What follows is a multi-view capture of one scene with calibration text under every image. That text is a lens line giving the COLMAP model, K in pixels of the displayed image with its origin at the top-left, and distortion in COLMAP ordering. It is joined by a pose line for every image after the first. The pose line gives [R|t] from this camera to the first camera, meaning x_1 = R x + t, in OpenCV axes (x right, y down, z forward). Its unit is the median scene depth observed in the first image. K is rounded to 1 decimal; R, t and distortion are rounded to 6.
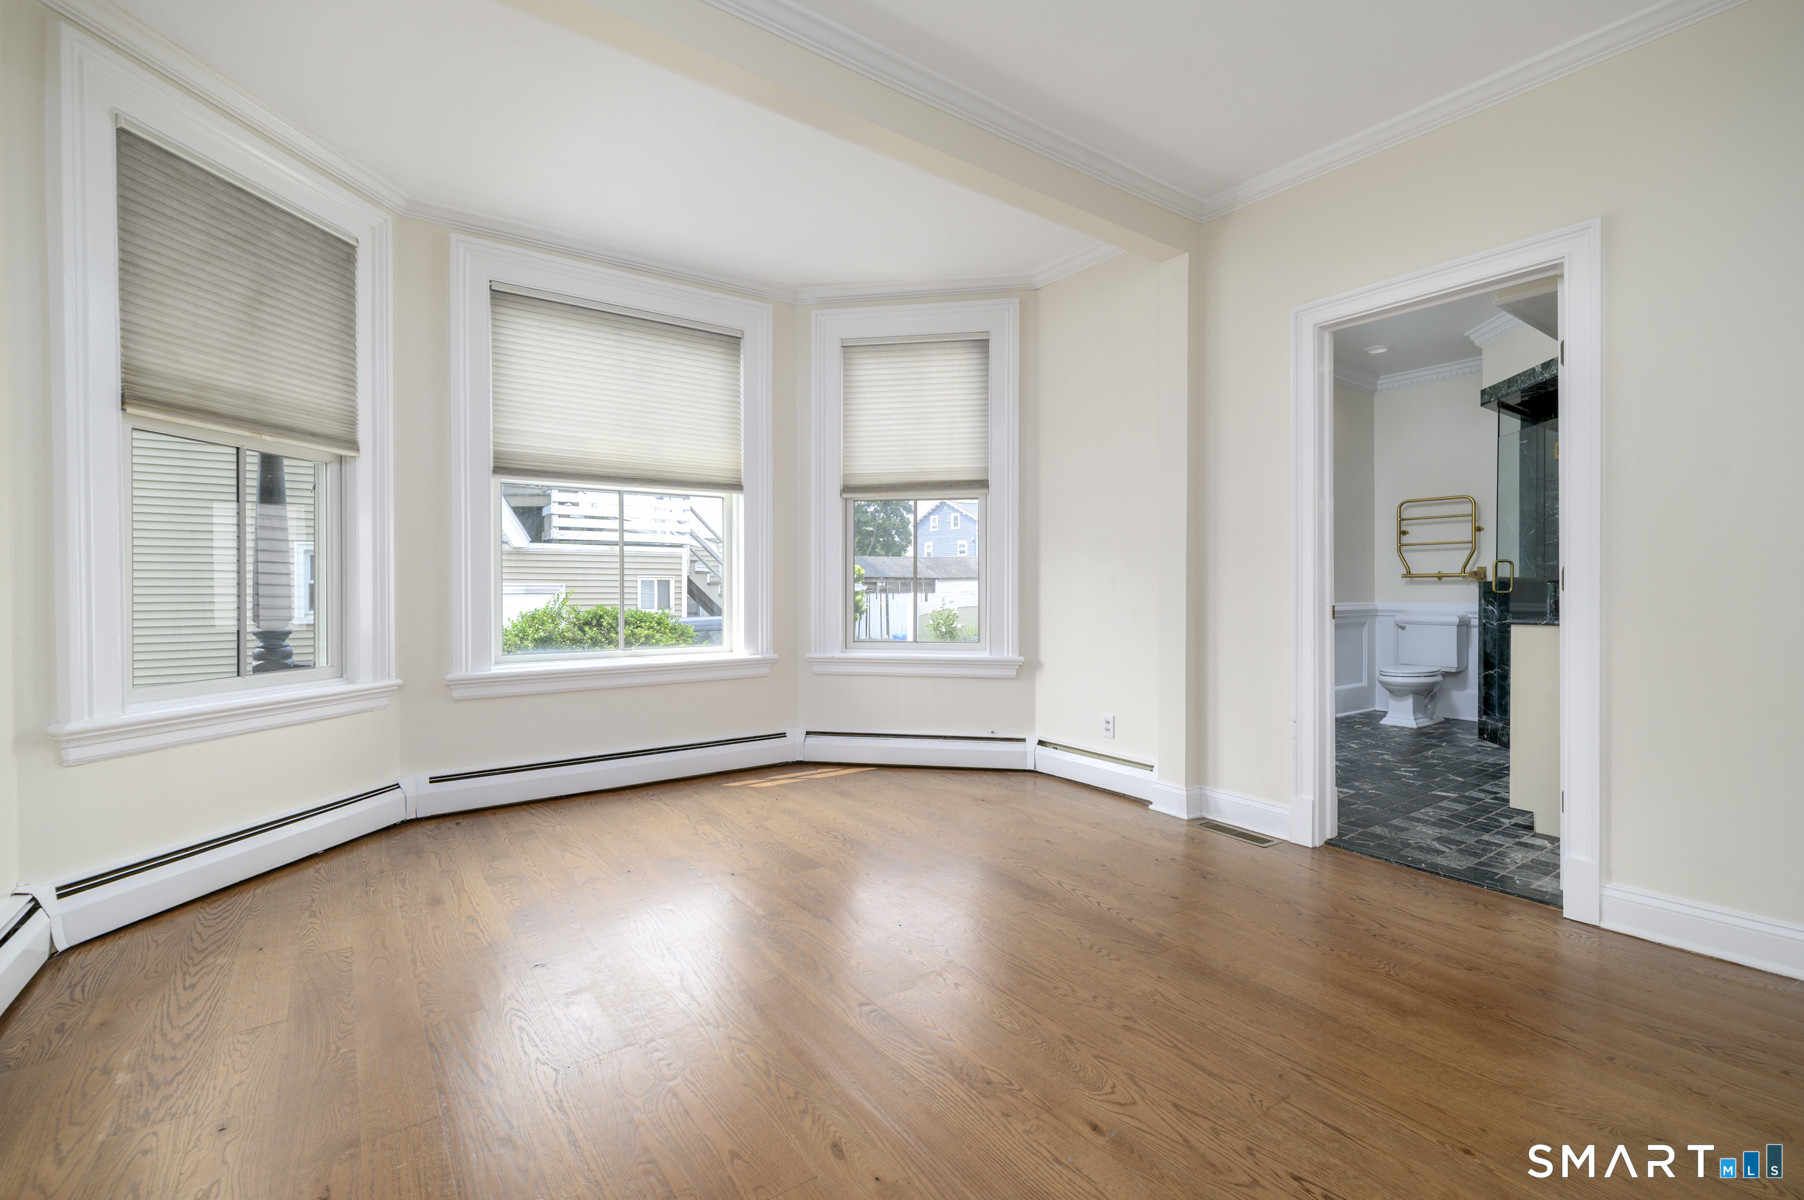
lens RADIAL K [[783.4, 0, 896.5], [0, 783.4, 602.9], [0, 0, 1]] dist [-0.001990, -0.000794]
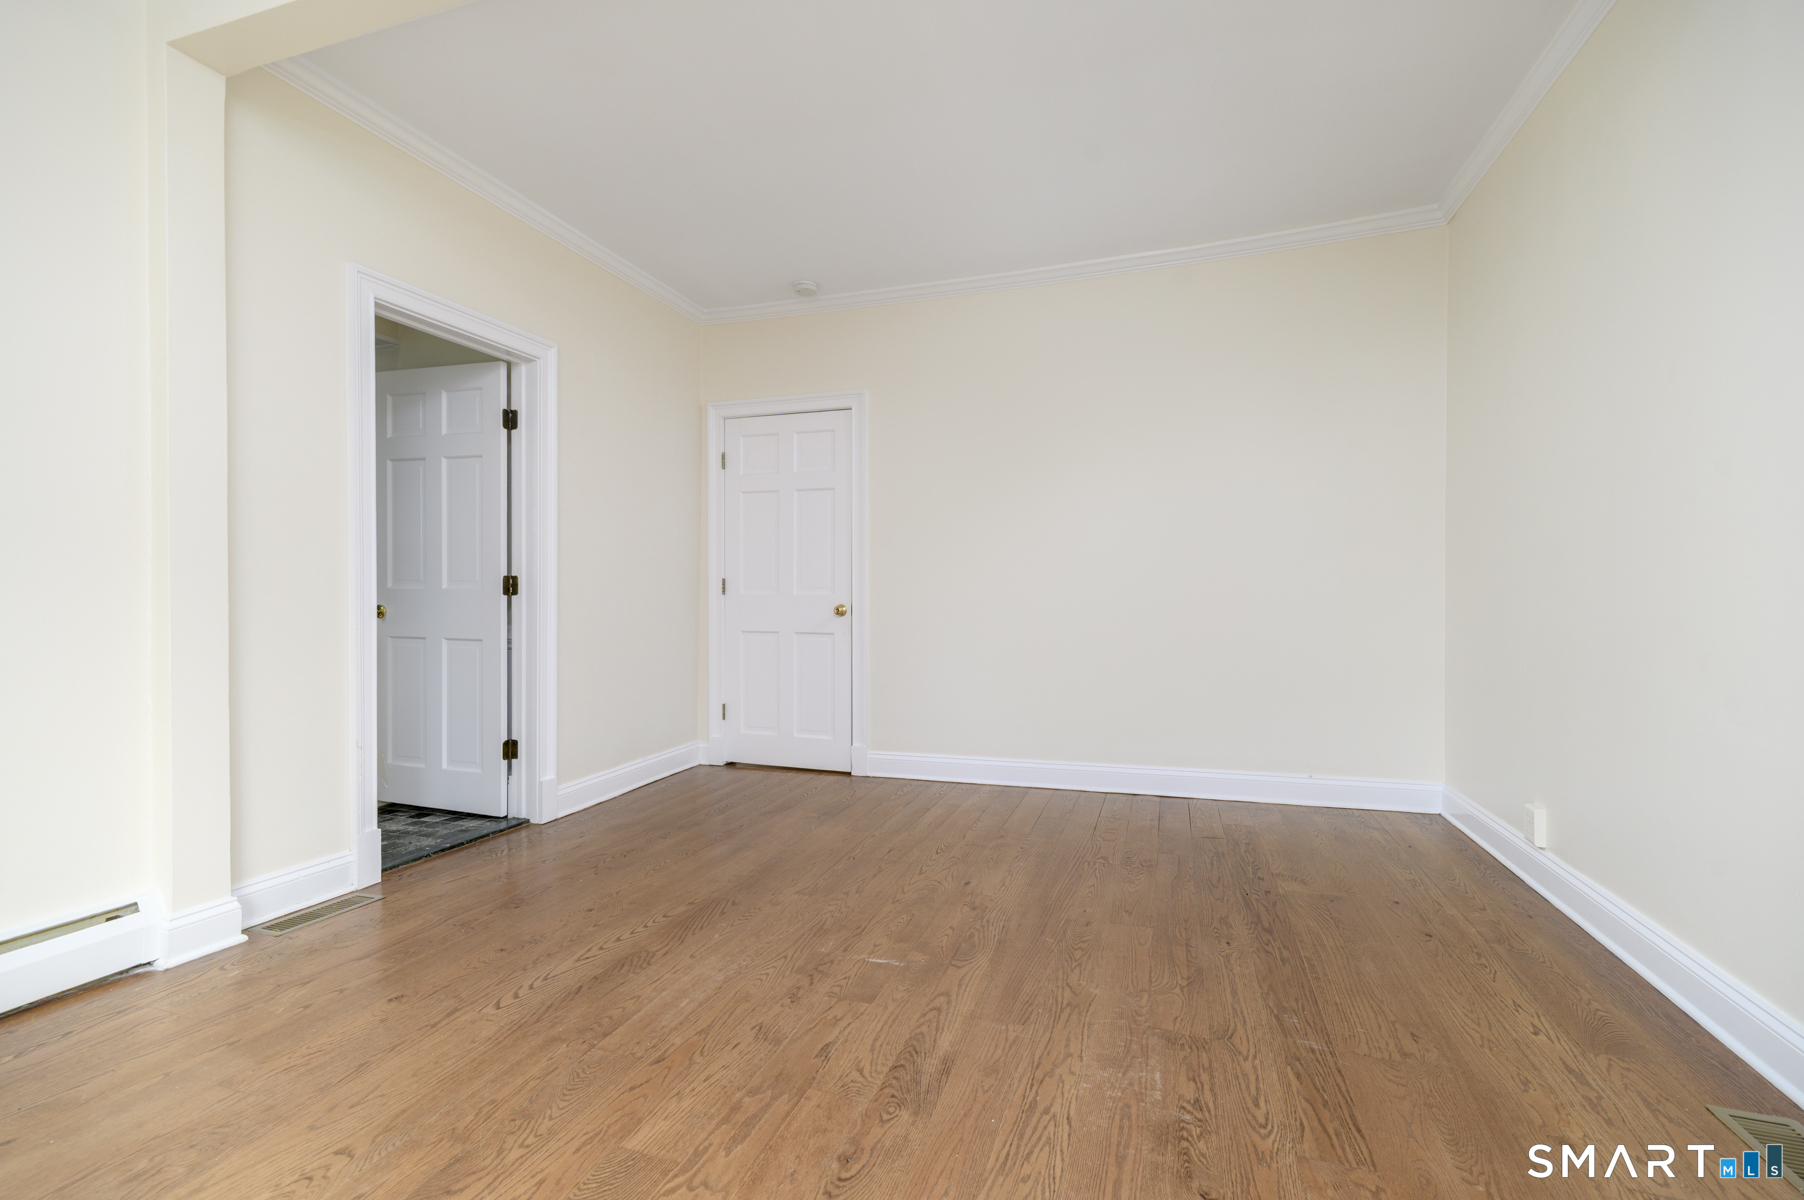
lens RADIAL K [[801.3, 0, 897.3], [0, 801.3, 594.5], [0, 0, 1]] dist [0.000004, -0.000655]
pose [[-0.588196, 0.001197, 0.808717, -0.627026], [0.018022, 0.999770, 0.011628, -0.016512], [-0.808517, 0.021415, -0.588082, 1.191404]]
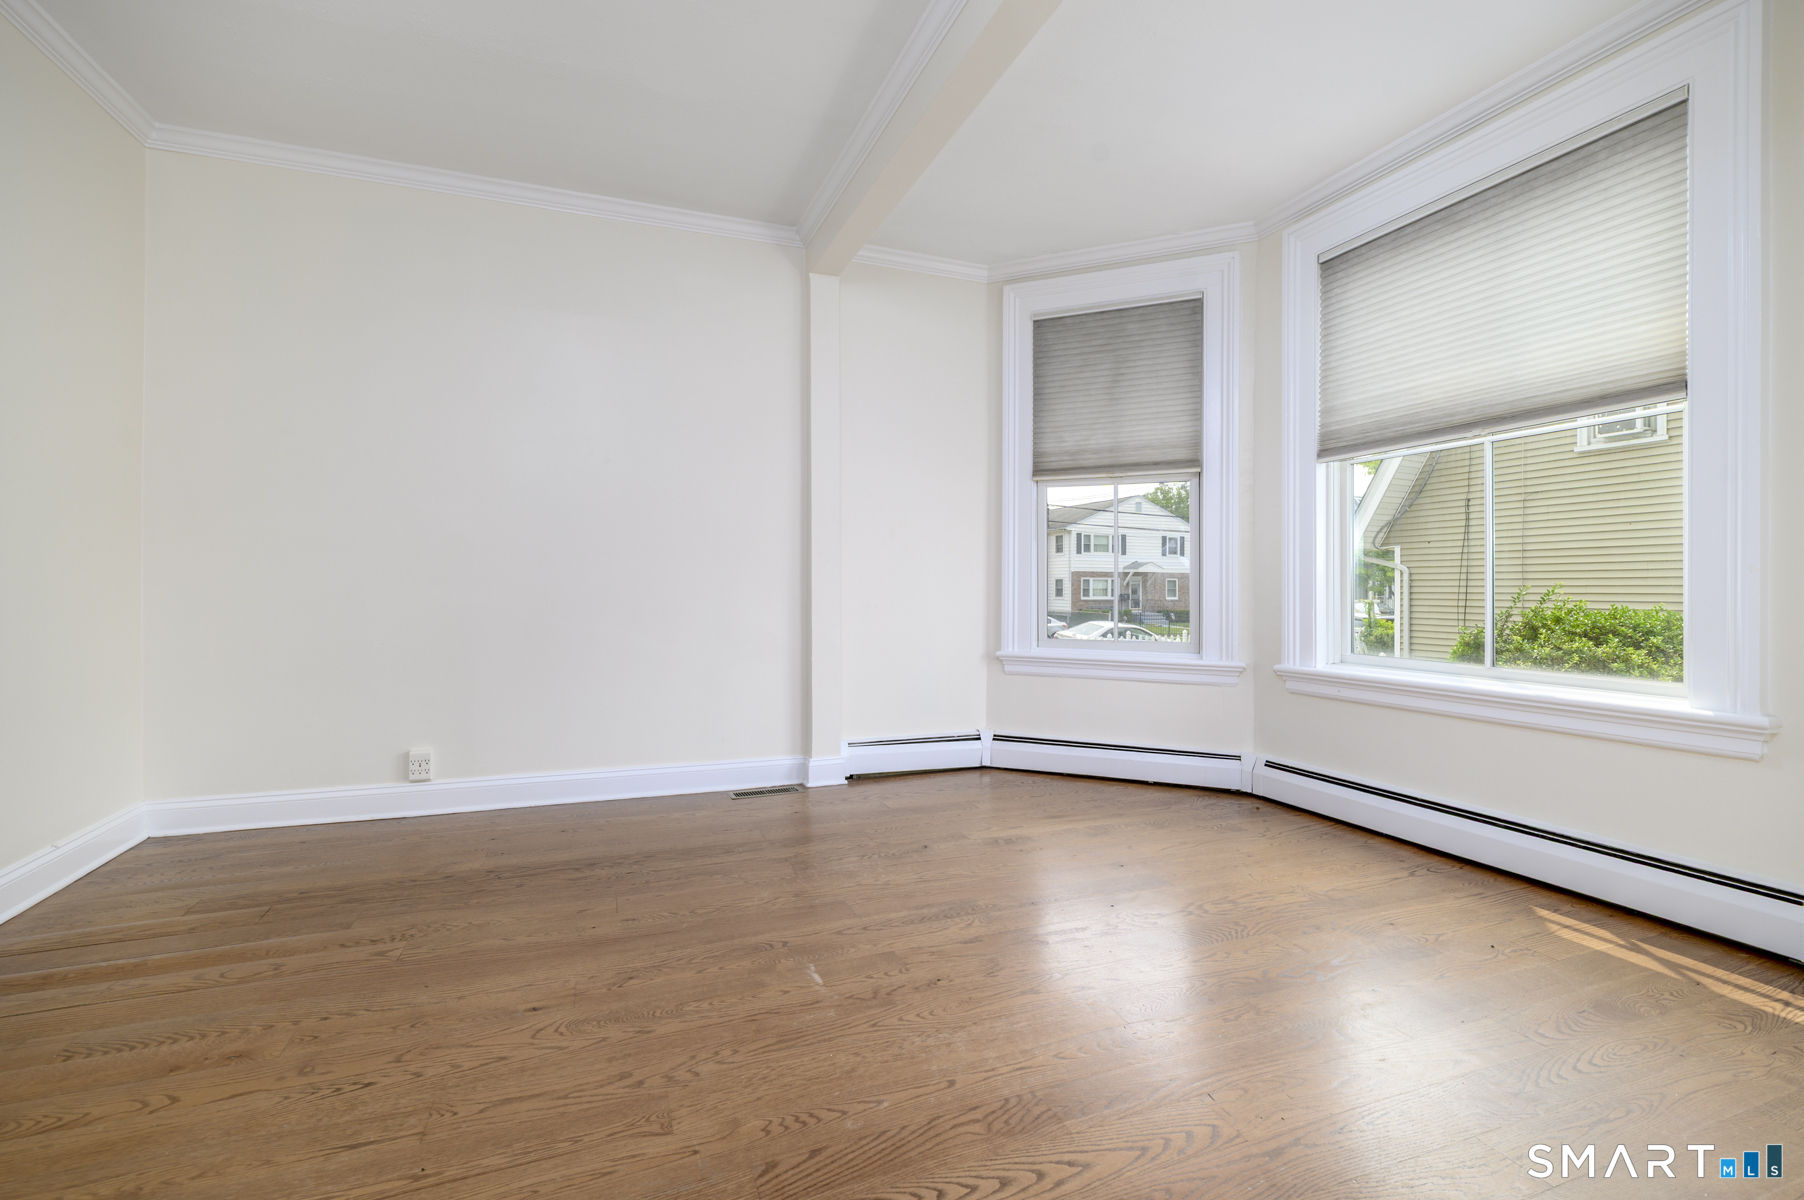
lens RADIAL K [[788.7, 0, 896.7], [0, 788.7, 591.4], [0, 0, 1]] dist [-0.001709, -0.000082]
pose [[-0.246435, 0.005226, -0.969145, 0.700942], [-0.023121, 0.999669, 0.011270, -0.005663], [0.968883, 0.025184, -0.246233, 0.984844]]
